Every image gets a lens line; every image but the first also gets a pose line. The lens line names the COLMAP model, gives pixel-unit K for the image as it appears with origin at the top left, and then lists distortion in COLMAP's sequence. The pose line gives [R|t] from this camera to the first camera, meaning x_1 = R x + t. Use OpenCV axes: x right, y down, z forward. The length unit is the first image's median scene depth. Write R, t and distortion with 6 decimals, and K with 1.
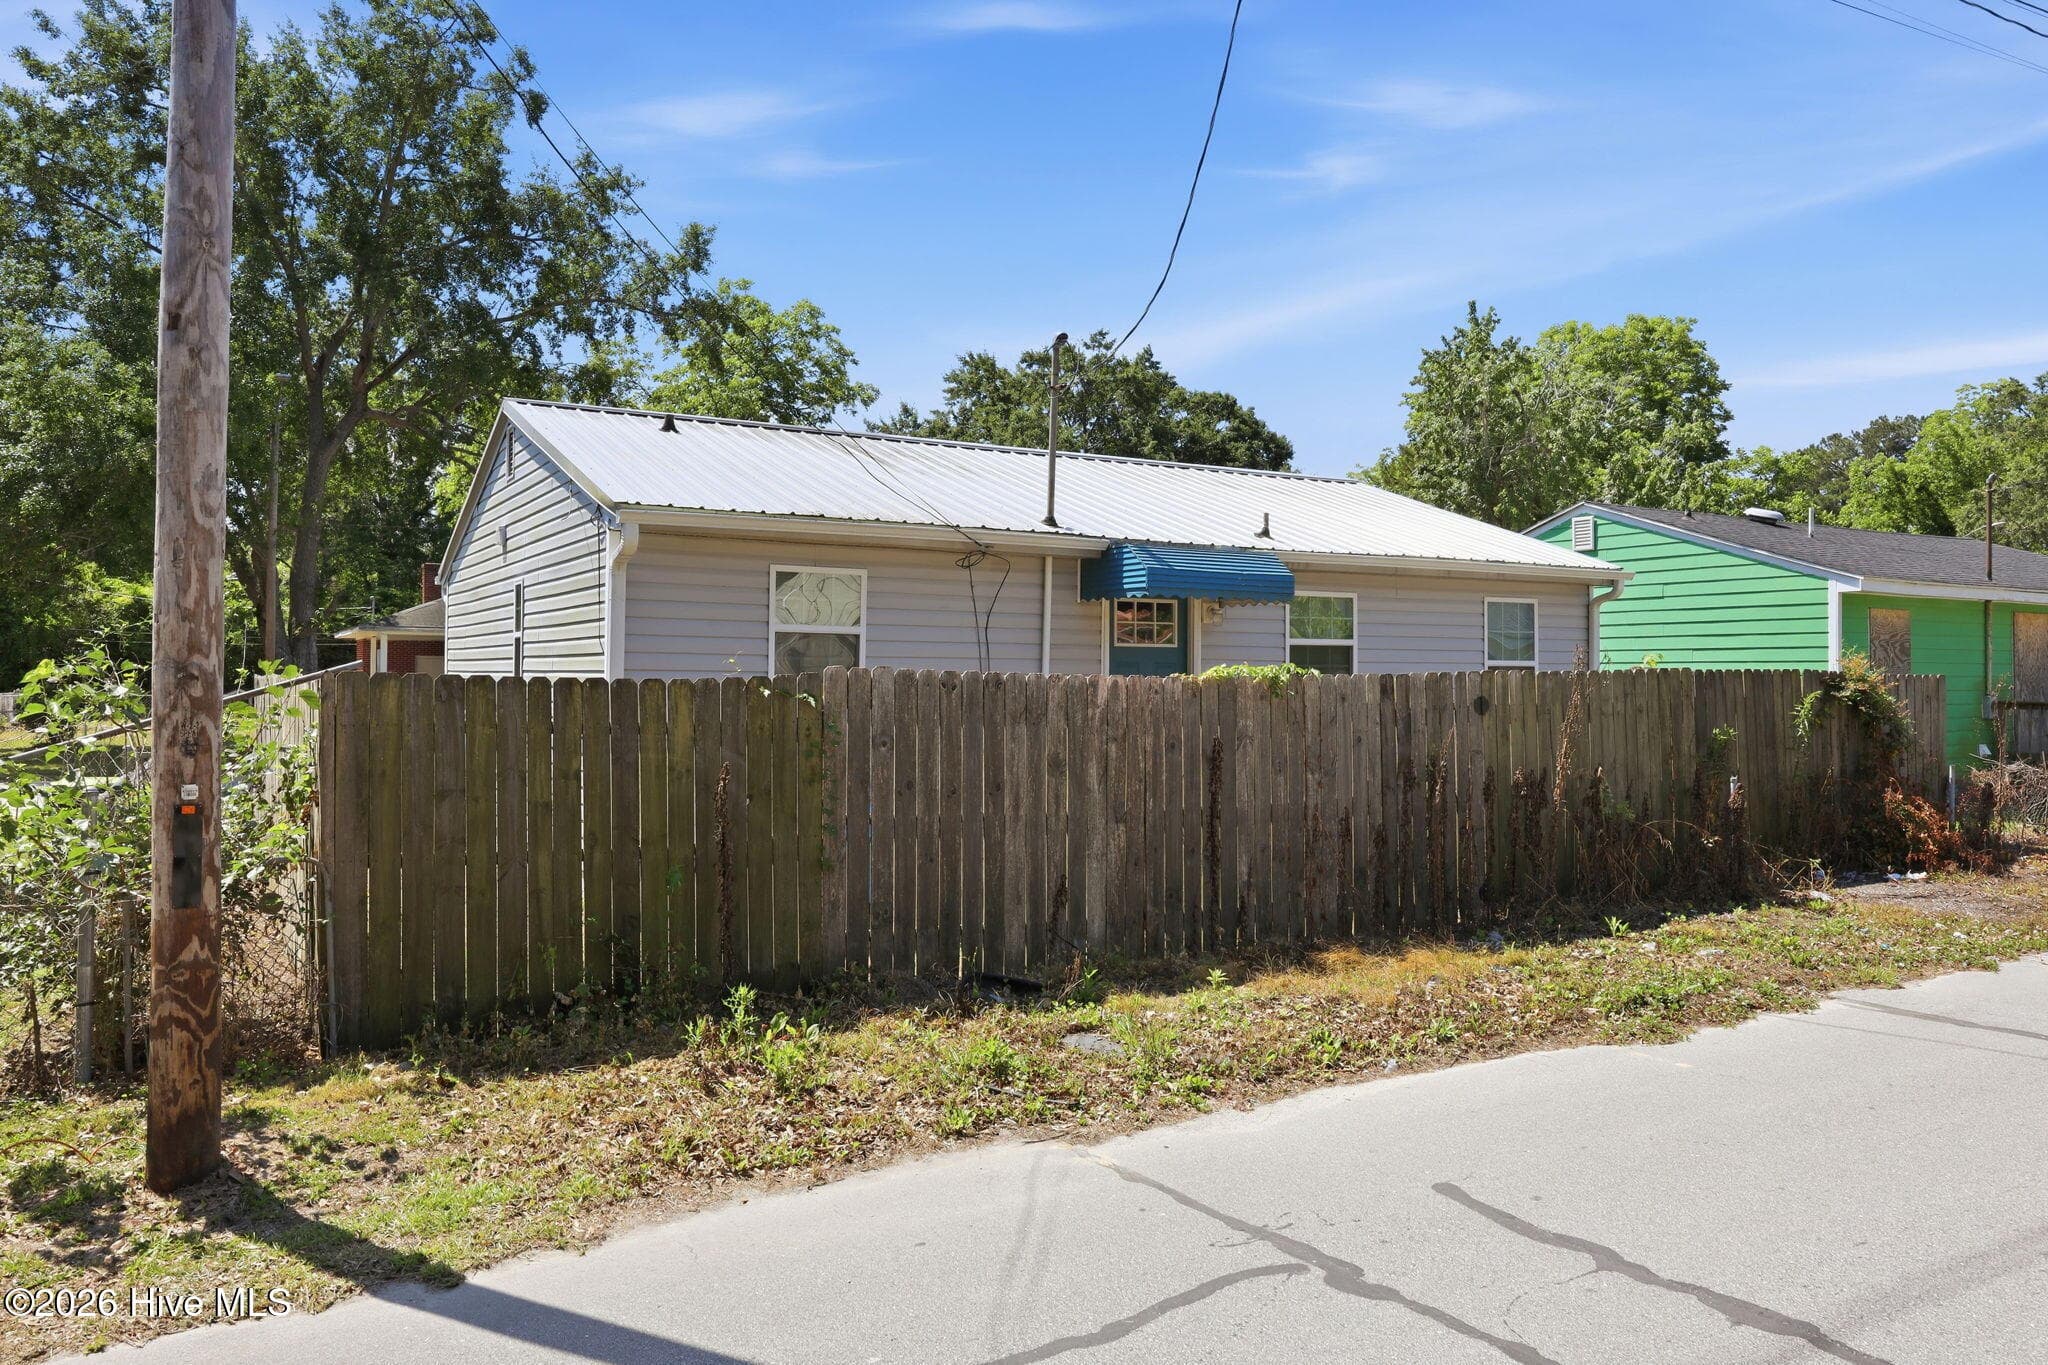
lens RADIAL K [[1429.6, 0, 1024.0], [0, 1429.6, 682.5], [0, 0, 1]] dist [0.001764, 0.007546]
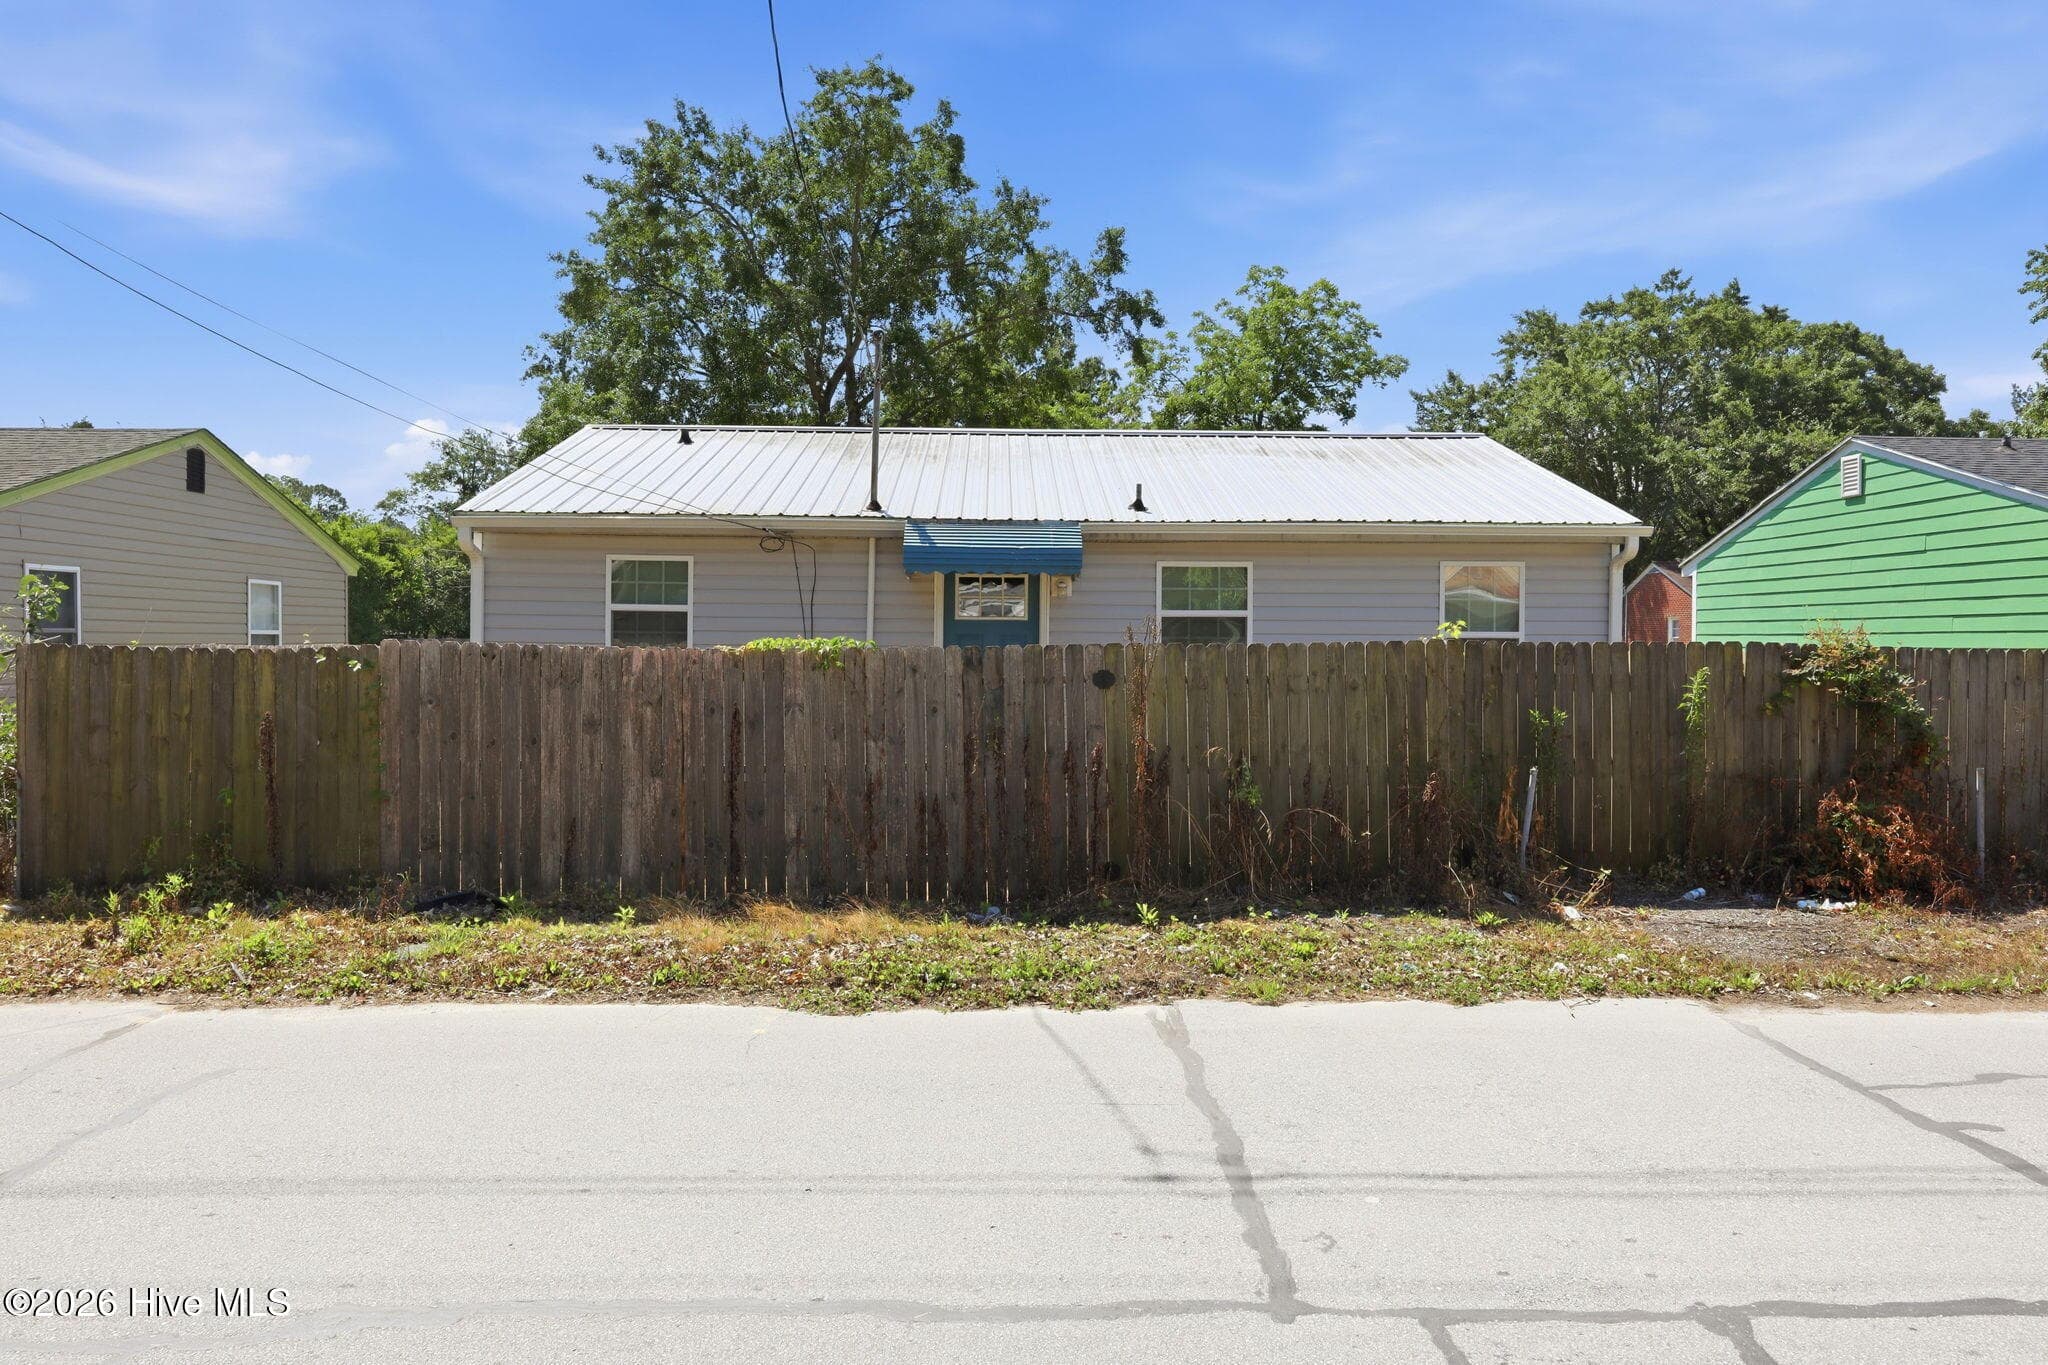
lens RADIAL K [[1376.4, 0, 1024.0], [0, 1376.4, 682.5], [0, 0, 1]] dist [0.001485, 0.001019]
pose [[0.880167, 0.014672, -0.474438, 0.750925], [-0.004432, 0.999733, 0.022695, -0.002622], [0.474644, -0.017872, 0.879996, 0.158590]]
